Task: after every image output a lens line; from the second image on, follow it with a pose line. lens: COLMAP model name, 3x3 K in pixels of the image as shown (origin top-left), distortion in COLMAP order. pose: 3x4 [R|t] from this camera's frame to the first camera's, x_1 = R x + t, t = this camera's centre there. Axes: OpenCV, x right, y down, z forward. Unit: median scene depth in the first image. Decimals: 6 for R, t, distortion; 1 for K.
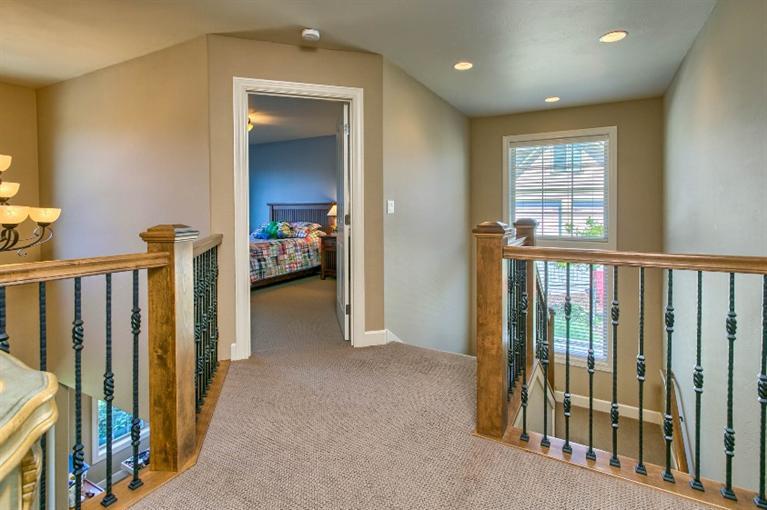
lens RADIAL K [[382.2, 0, 384.5], [0, 382.2, 211.5], [0, 0, 1]] dist [-0.000731, 0.000086]
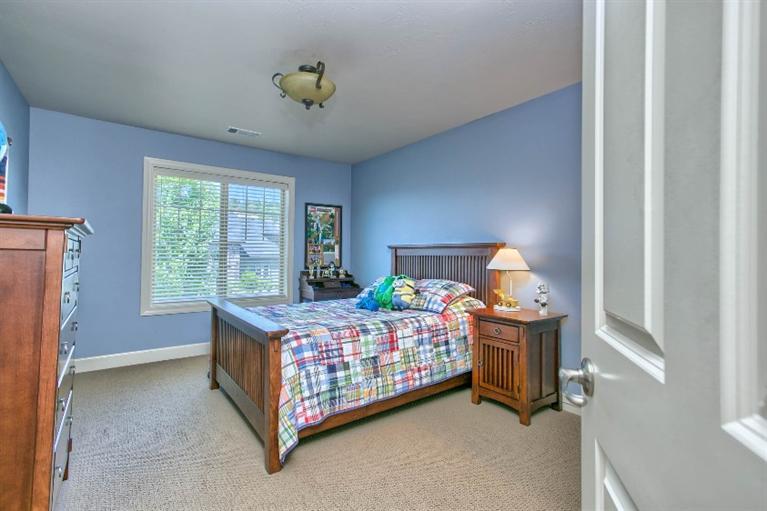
lens RADIAL K [[364.4, 0, 387.0], [0, 364.4, 252.0], [0, 0, 1]] dist [0.000006, 0.000741]
pose [[0.915692, 0.005157, -0.401847, -0.083632], [-0.011101, 0.999861, -0.012465, -0.004430], [0.401727, 0.015875, 0.915622, 0.547797]]
